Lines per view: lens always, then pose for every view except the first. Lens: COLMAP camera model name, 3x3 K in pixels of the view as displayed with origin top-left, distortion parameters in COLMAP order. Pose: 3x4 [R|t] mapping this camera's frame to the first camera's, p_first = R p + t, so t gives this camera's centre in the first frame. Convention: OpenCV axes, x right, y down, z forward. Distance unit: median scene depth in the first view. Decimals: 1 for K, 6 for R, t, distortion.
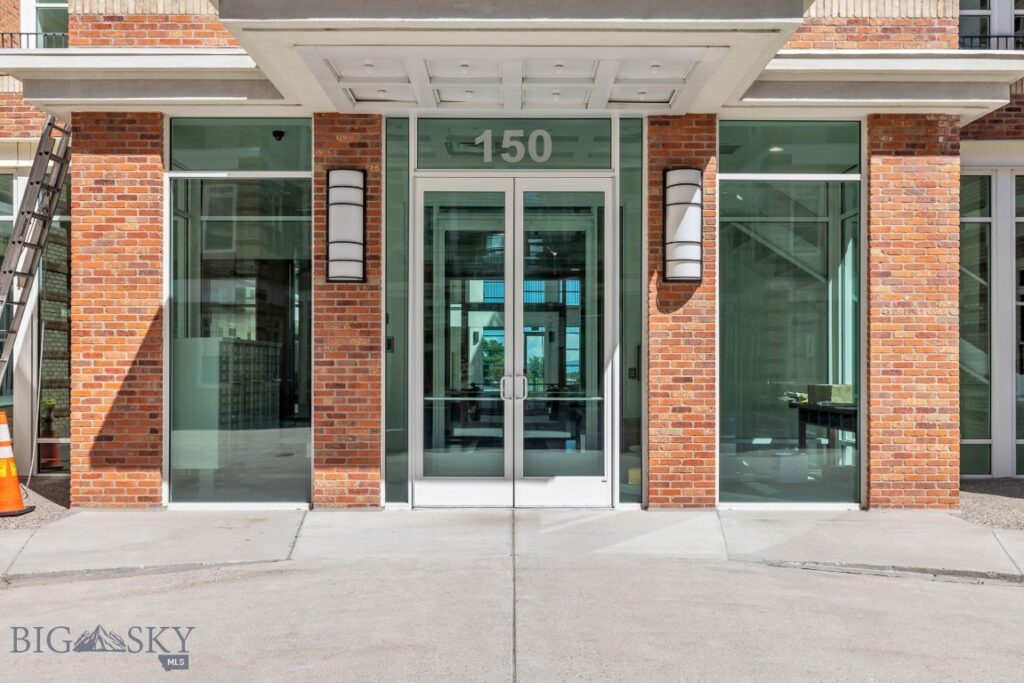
lens RADIAL K [[1657.4, 0, 512.5], [0, 1657.4, 338.2], [0, 0, 1]] dist [0.027022, 0.000000]
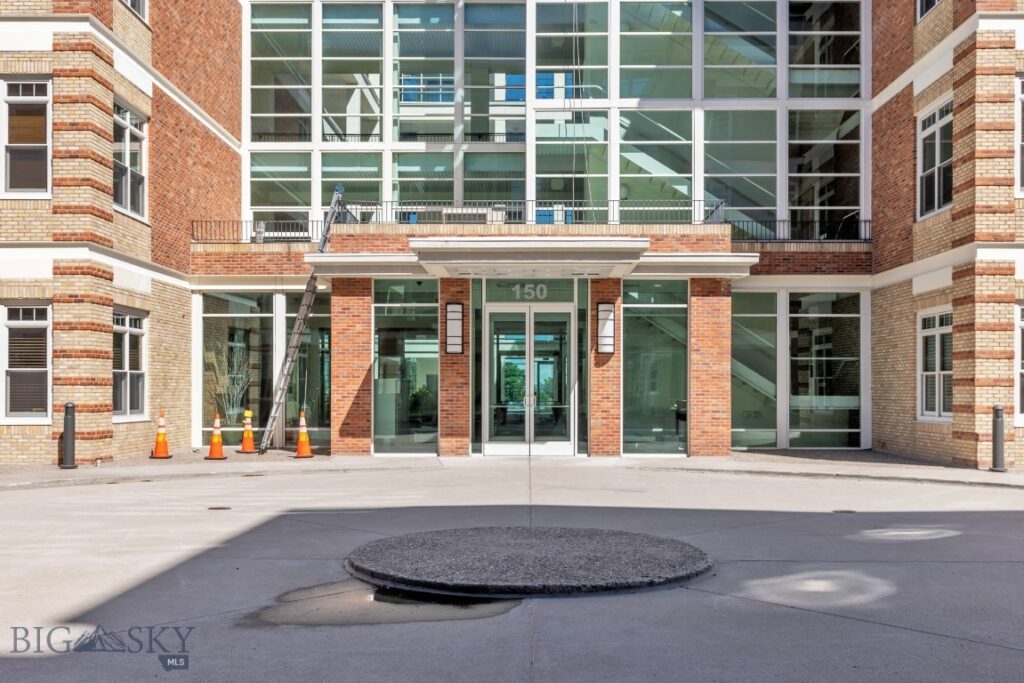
lens RADIAL K [[1657.4, 0, 510.0], [0, 1657.4, 346.7], [0, 0, 1]] dist [0.027022, 0.000000]
pose [[0.999943, 0.000358, -0.010647, -0.001797], [-0.000426, 0.999980, -0.006332, -0.029194], [0.010645, 0.006336, 0.999923, -1.217180]]
